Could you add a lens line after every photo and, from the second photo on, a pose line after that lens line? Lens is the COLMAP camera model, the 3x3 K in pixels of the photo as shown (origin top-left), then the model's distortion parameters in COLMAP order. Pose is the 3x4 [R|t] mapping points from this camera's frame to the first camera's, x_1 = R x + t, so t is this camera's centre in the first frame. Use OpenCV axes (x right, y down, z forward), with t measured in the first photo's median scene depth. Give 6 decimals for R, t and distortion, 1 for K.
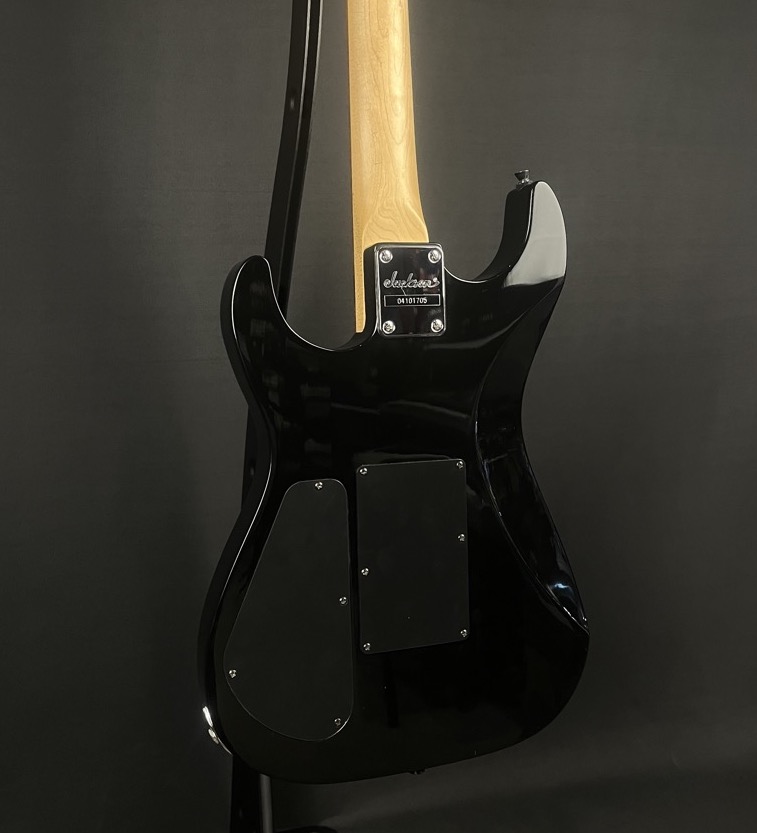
lens RADIAL K [[910.5, 0, 378.7], [0, 910.5, 409.2], [0, 0, 1]] dist [0.028994, 0.000000]
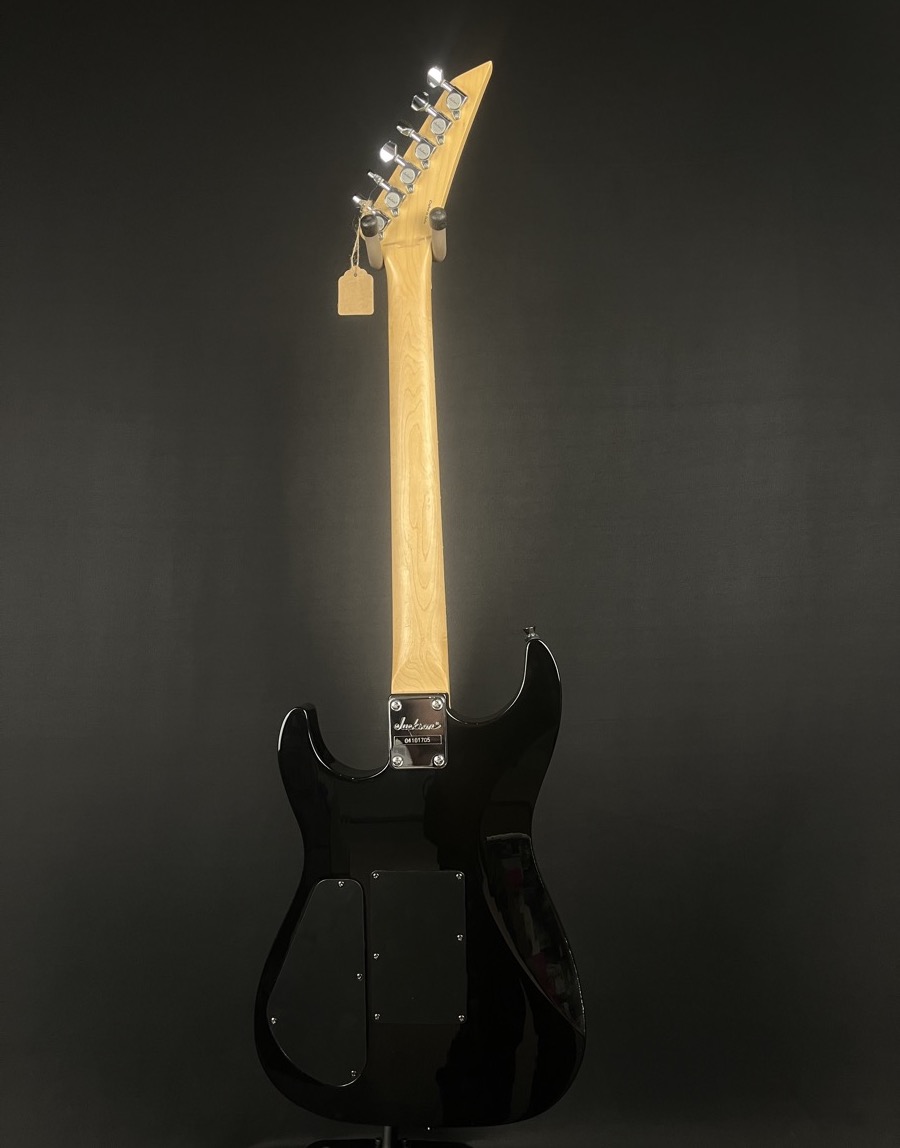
lens RADIAL K [[921.0, 0, 452.5], [0, 921.0, 584.1], [0, 0, 1]] dist [0.001949, -0.000579]
pose [[0.900951, -0.010558, -0.433792, 0.634597], [-0.019165, 0.997760, -0.064089, -0.253996], [0.433497, 0.066054, 0.898731, -0.135654]]
